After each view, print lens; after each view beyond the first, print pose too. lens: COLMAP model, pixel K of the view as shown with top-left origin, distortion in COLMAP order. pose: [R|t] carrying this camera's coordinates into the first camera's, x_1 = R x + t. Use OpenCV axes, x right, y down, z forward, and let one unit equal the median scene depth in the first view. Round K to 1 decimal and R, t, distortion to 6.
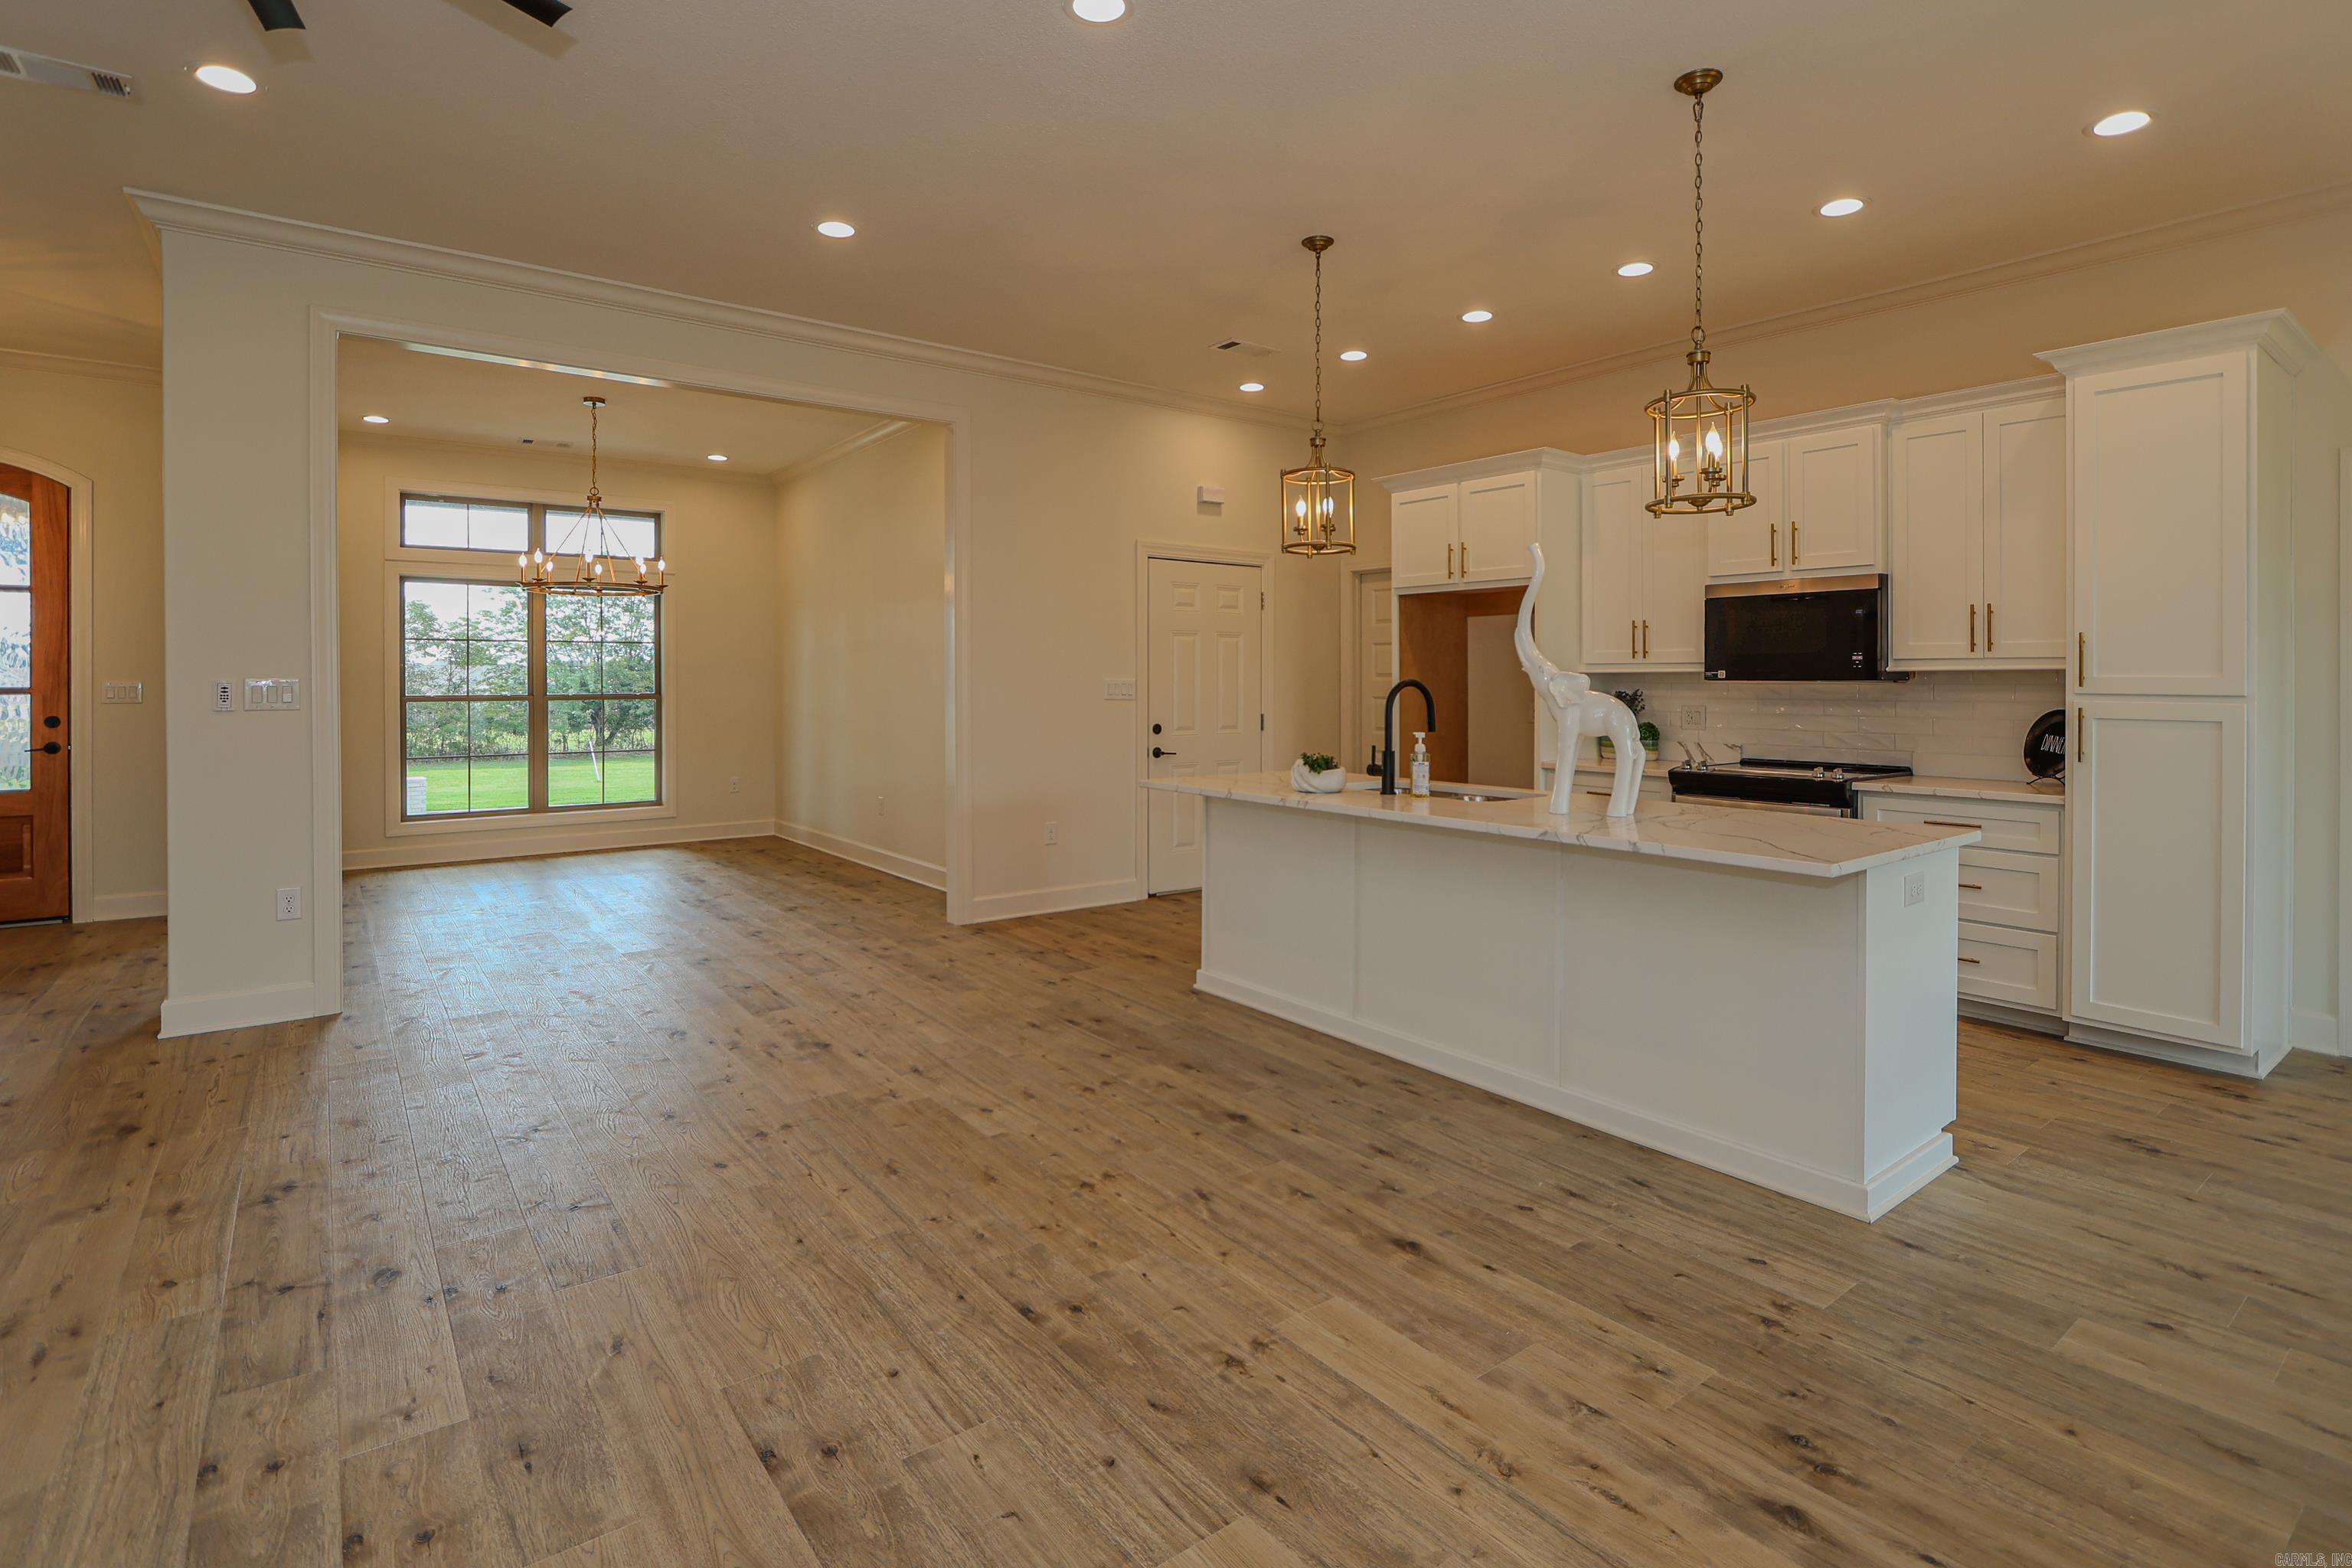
lens RADIAL K [[1082.1, 0, 1123.2], [0, 1082.1, 667.6], [0, 0, 1]] dist [-0.014724, 0.002463]
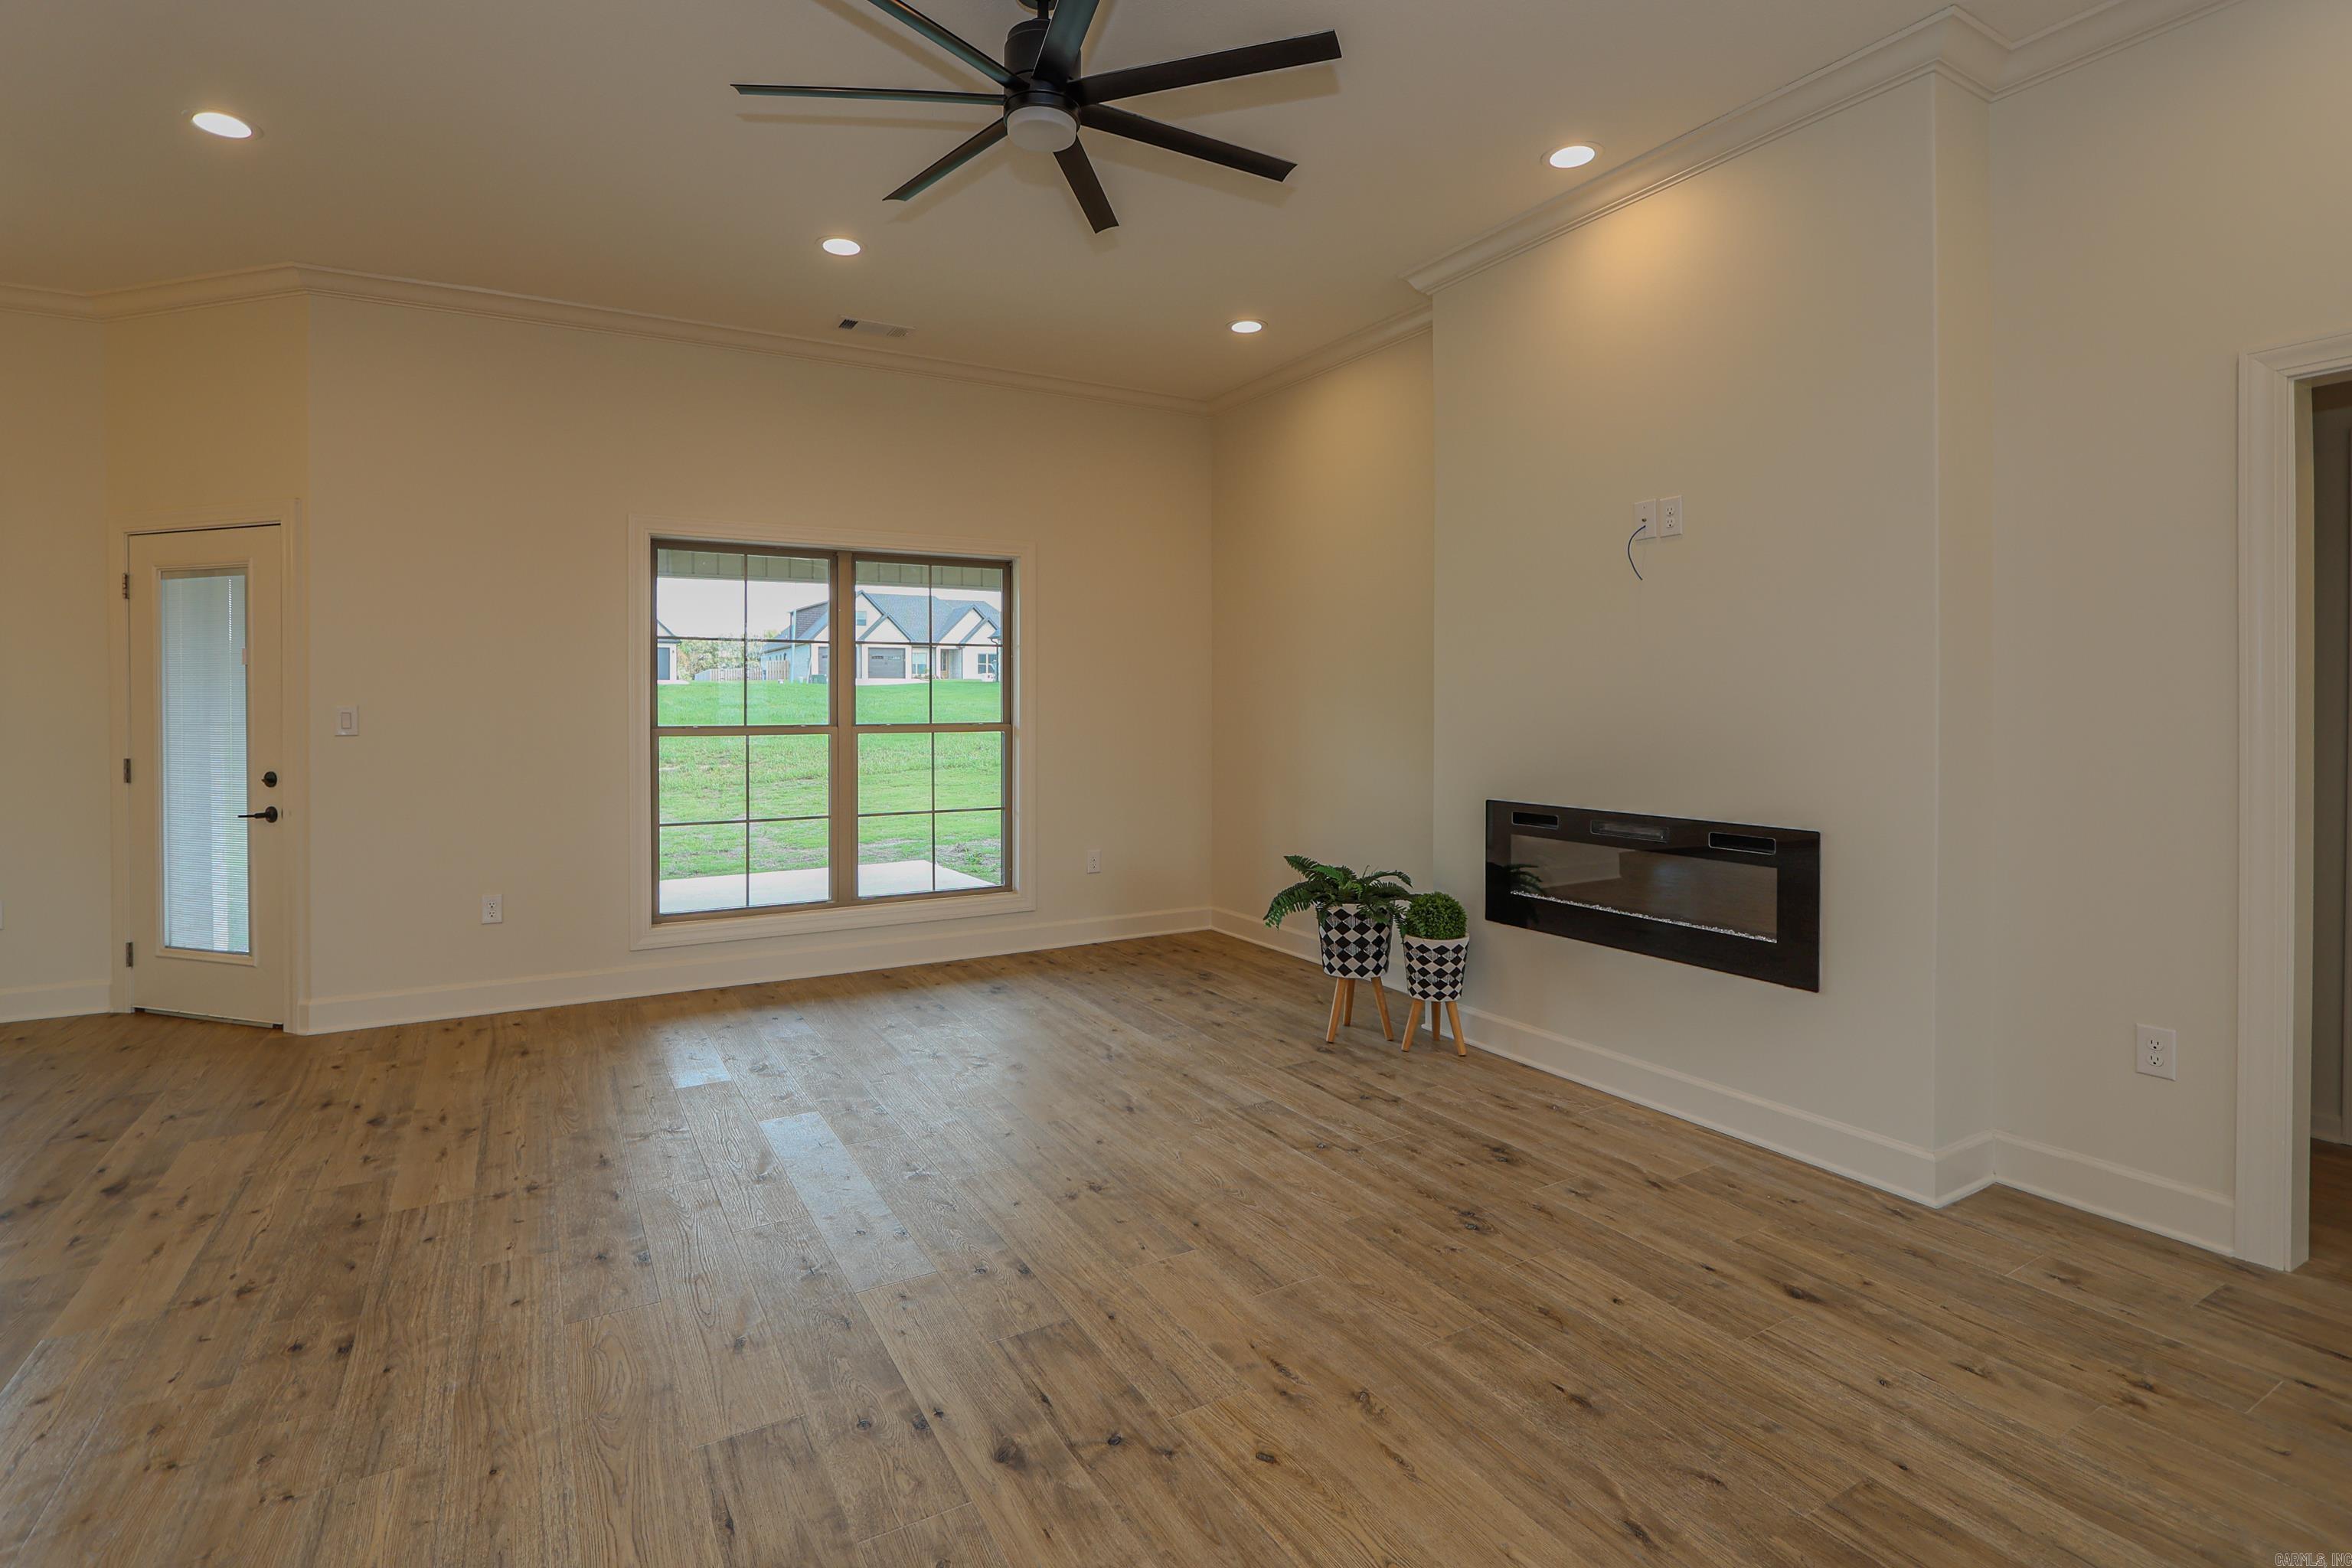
lens RADIAL K [[1130.4, 0, 1158.7], [0, 1130.4, 709.2], [0, 0, 1]] dist [-0.014749, 0.001741]
pose [[-0.992686, 0.003178, 0.120681, -0.778523], [0.001878, 0.999939, -0.010878, 0.020272], [-0.120708, -0.010571, -0.992632, 1.573782]]
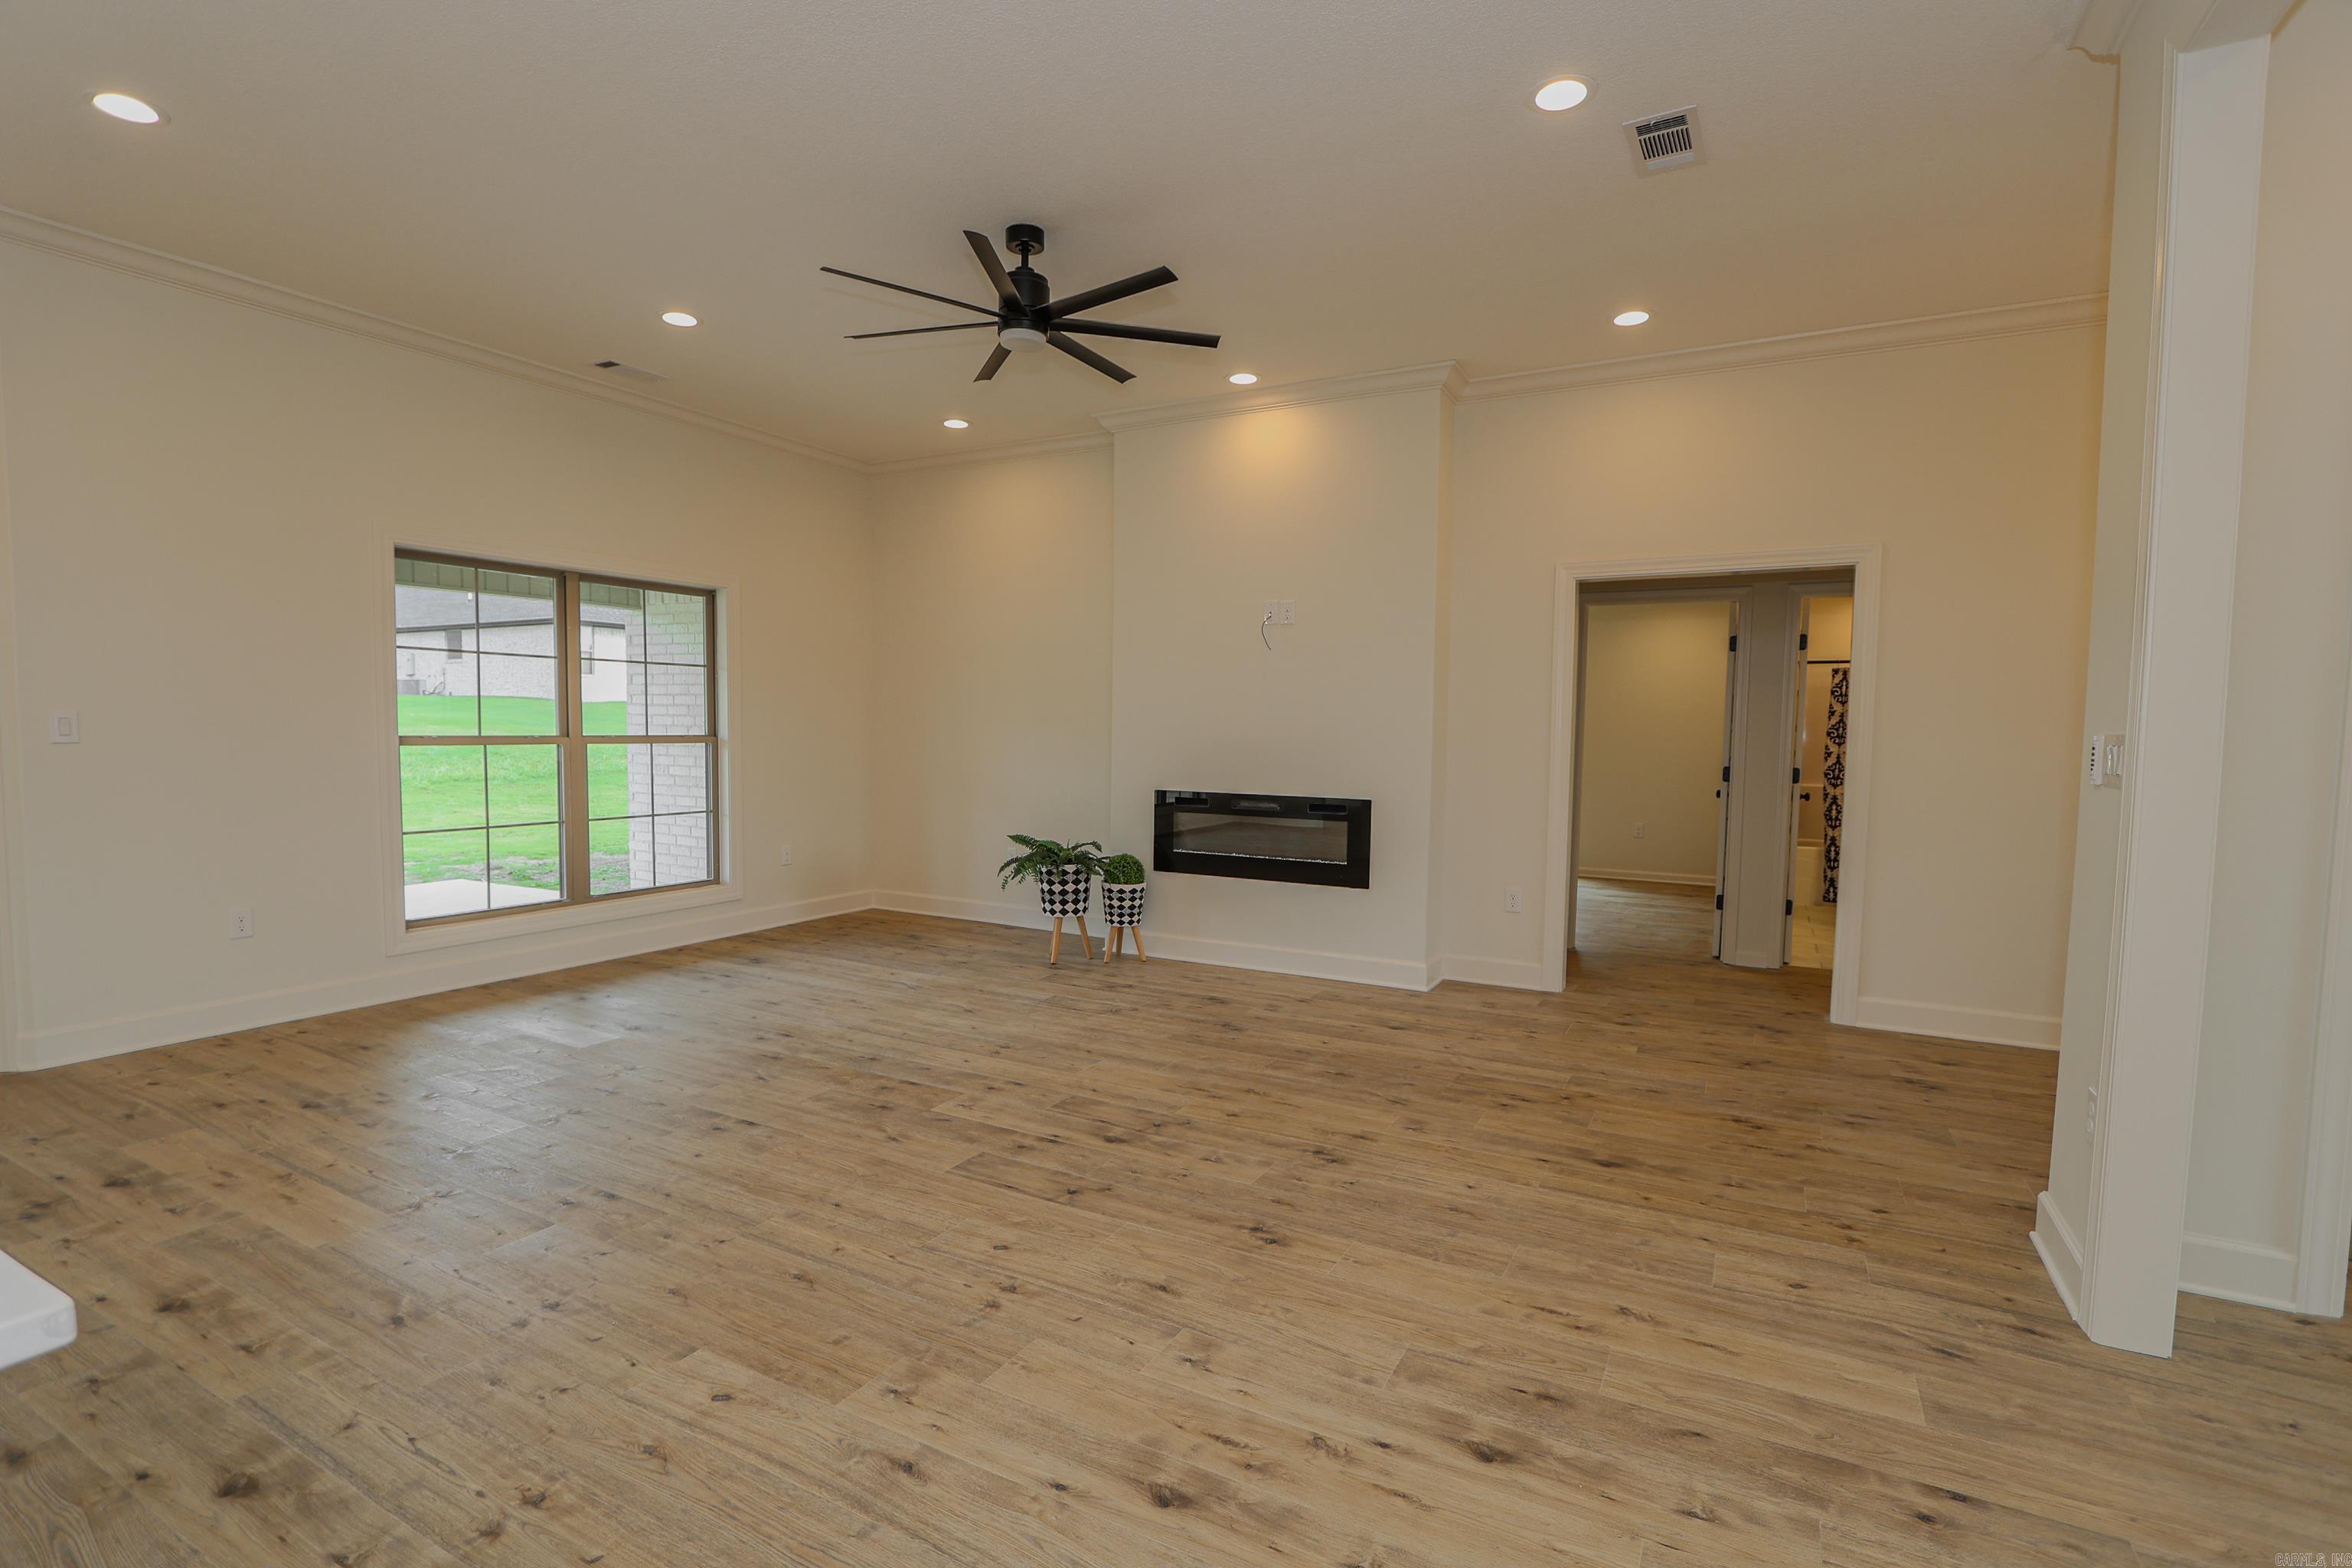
lens RADIAL K [[1130.4, 0, 1188.1], [0, 1130.4, 779.5], [0, 0, 1]] dist [-0.014749, 0.001741]
pose [[-0.900259, 0.010283, -0.435233, -0.108786], [-0.005234, 0.999393, 0.034438, 0.029137], [0.435323, 0.033281, -0.899659, 2.064011]]
